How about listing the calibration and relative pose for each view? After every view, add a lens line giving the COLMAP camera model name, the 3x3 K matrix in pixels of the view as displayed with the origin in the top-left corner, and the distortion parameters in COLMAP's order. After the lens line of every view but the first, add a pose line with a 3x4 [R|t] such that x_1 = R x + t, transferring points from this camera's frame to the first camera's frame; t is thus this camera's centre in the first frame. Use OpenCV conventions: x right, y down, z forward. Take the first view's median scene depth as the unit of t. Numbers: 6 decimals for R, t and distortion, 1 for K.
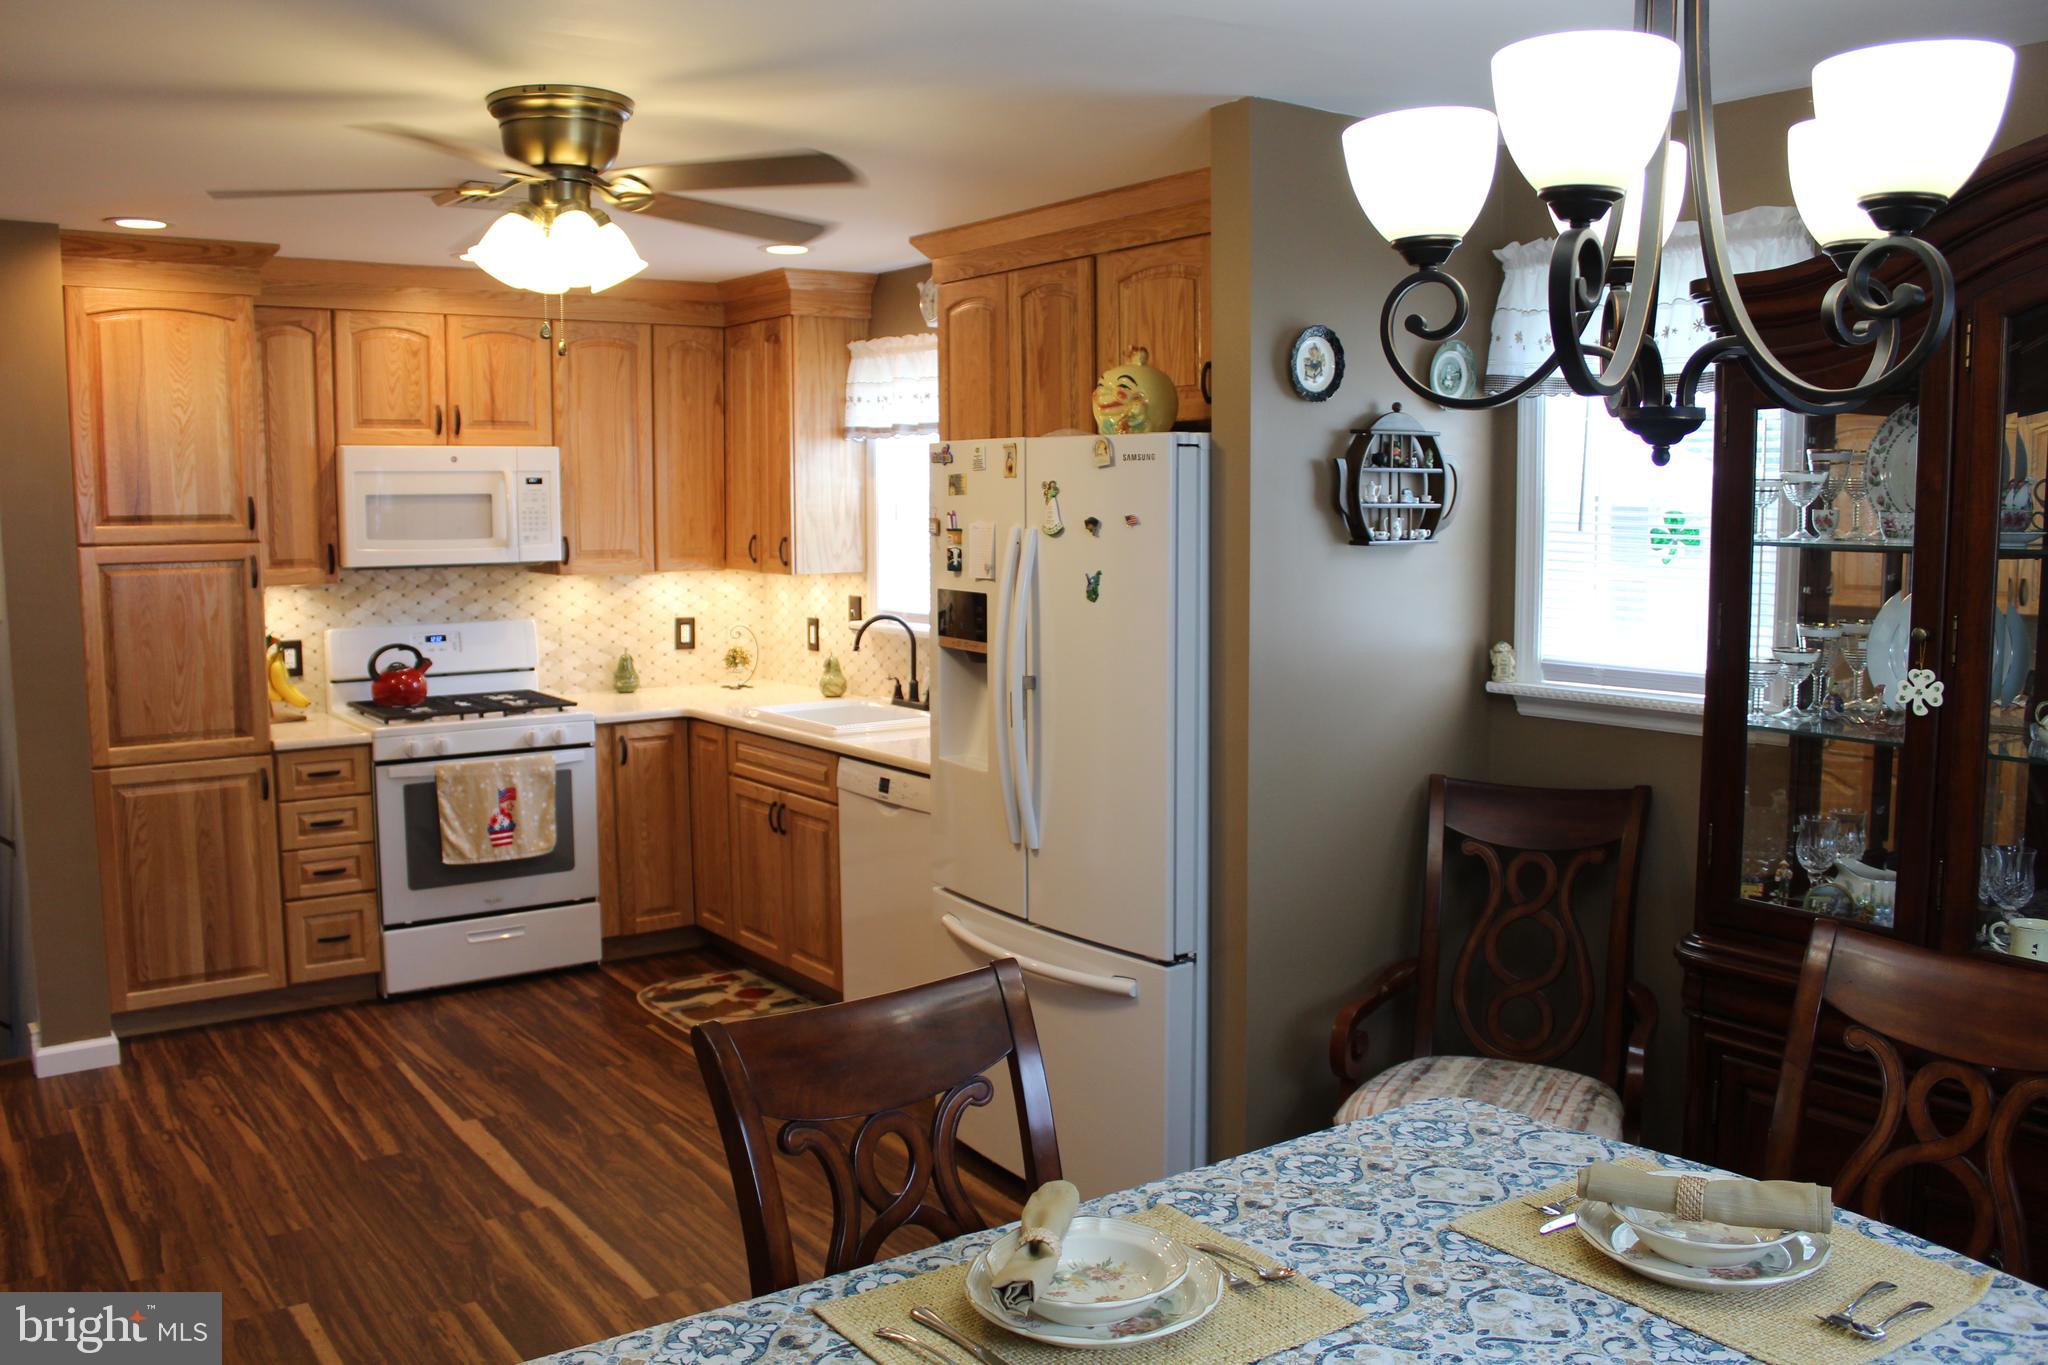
lens RADIAL K [[1696.3, 0, 1015.2], [0, 1696.3, 691.2], [0, 0, 1]] dist [-0.171986, 0.153963]
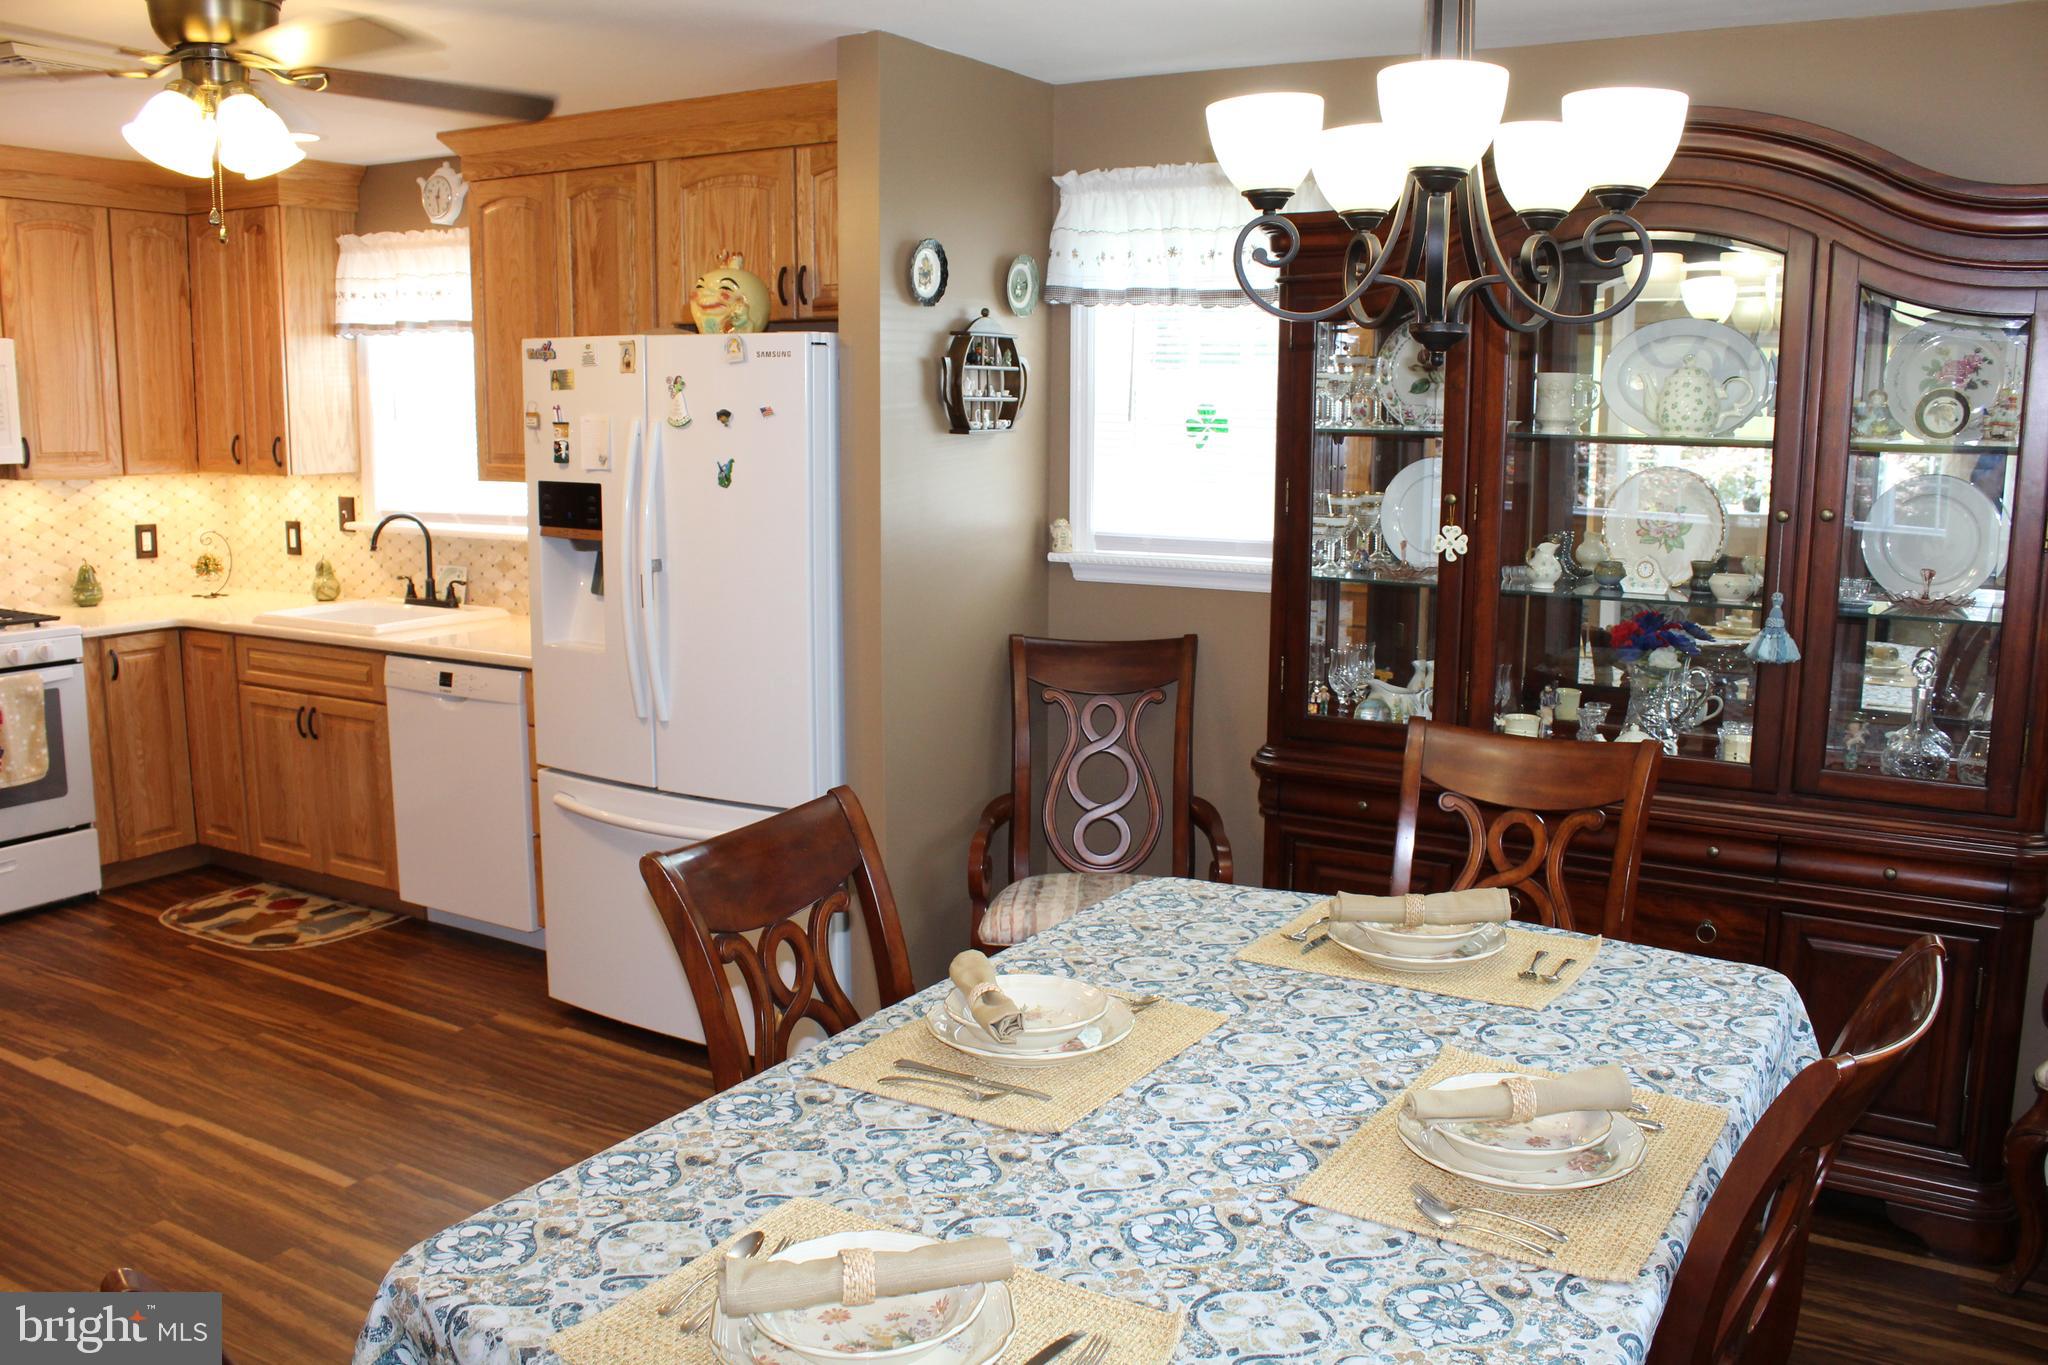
lens RADIAL K [[1696.3, 0, 1015.2], [0, 1696.3, 691.2], [0, 0, 1]] dist [-0.171986, 0.153963]
pose [[0.915145, -0.058046, 0.398923, -0.157150], [0.035335, 0.997321, 0.064056, 0.010434], [-0.401573, -0.044525, 0.914744, -0.046893]]
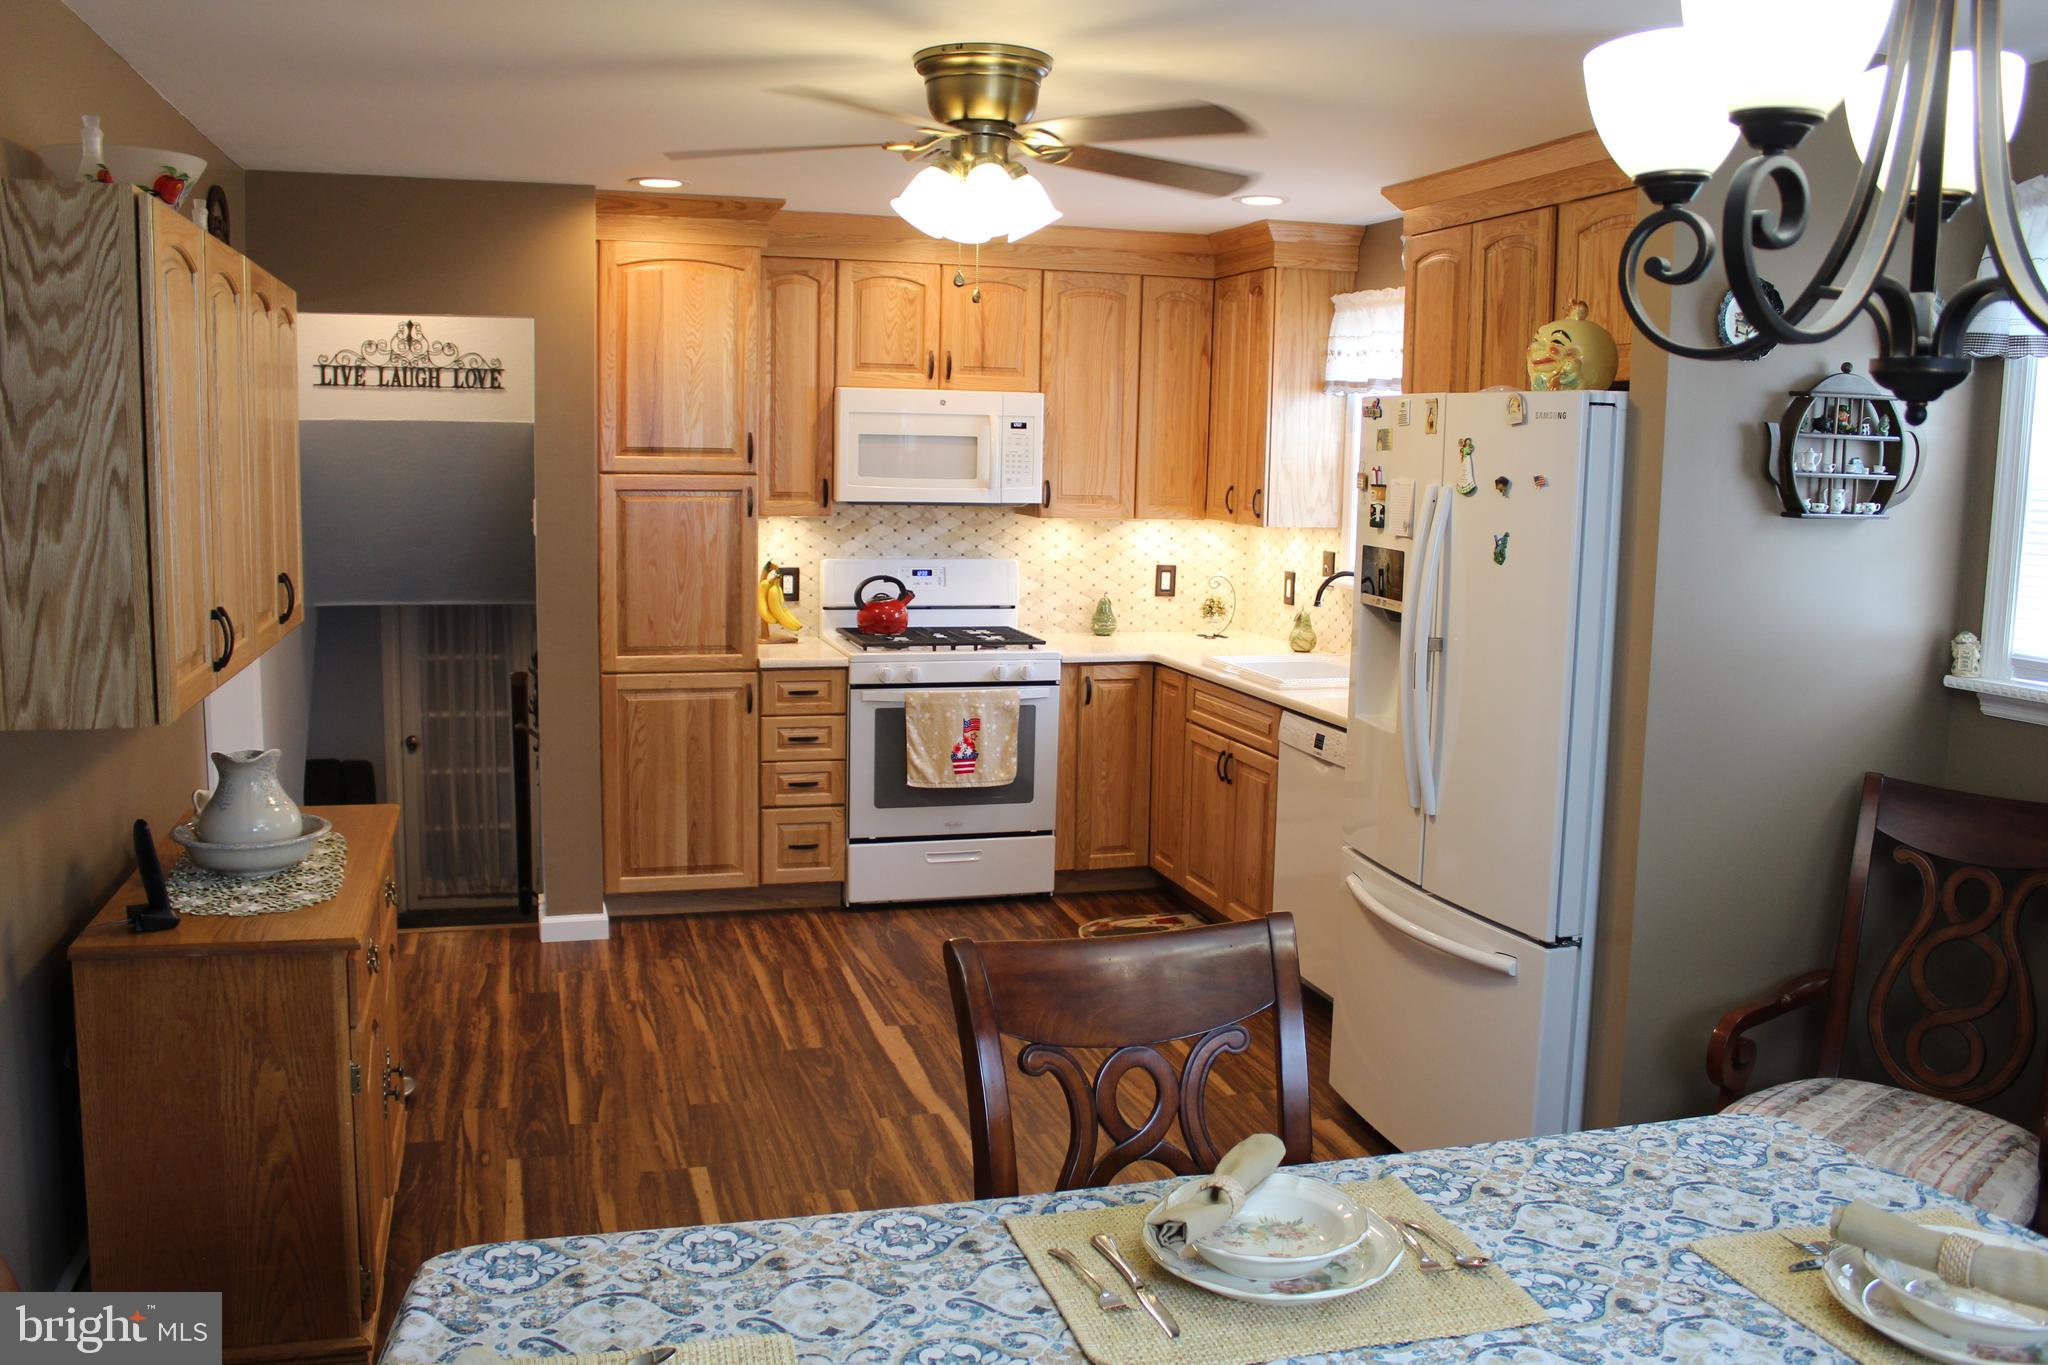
lens RADIAL K [[1696.3, 0, 1015.2], [0, 1696.3, 691.2], [0, 0, 1]] dist [-0.171986, 0.153963]
pose [[0.943569, 0.069032, -0.323902, 0.070189], [-0.060679, 0.997514, 0.035831, 0.001379], [0.325570, -0.014155, 0.945412, 0.005964]]
